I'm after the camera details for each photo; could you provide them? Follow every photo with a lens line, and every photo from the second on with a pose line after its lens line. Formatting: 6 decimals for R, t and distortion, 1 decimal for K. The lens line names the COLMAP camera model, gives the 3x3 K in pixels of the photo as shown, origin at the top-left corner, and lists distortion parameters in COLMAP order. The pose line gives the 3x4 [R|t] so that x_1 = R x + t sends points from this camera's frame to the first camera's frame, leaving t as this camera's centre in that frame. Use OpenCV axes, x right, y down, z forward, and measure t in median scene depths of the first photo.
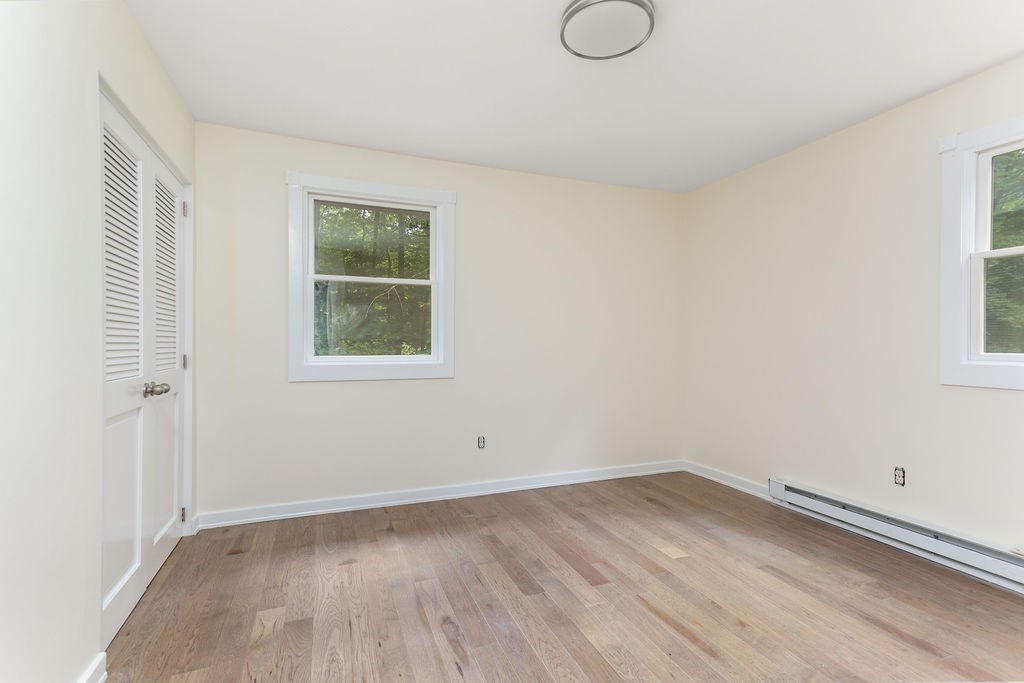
lens RADIAL K [[478.0, 0, 506.7], [0, 478.0, 343.3], [0, 0, 1]] dist [0.027194, 0.000678]
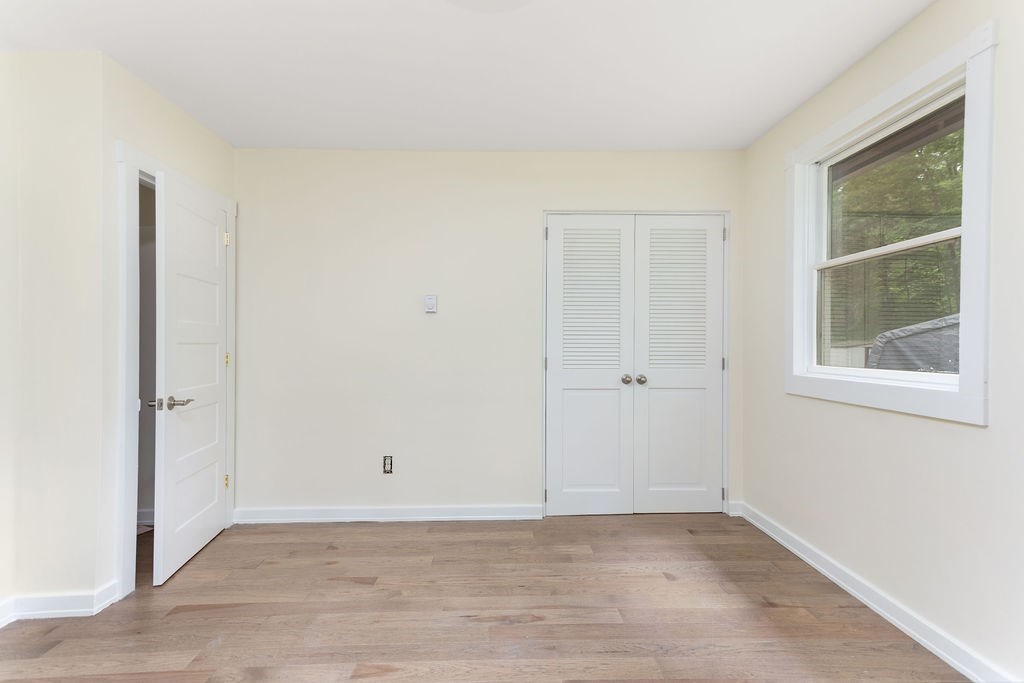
lens RADIAL K [[478.0, 0, 508.0], [0, 478.0, 343.2], [0, 0, 1]] dist [0.027194, 0.000678]
pose [[-0.336038, -0.004027, -0.941840, 0.724544], [-0.003077, 0.999990, -0.003177, -0.007554], [0.941844, 0.001831, -0.336047, 1.072532]]
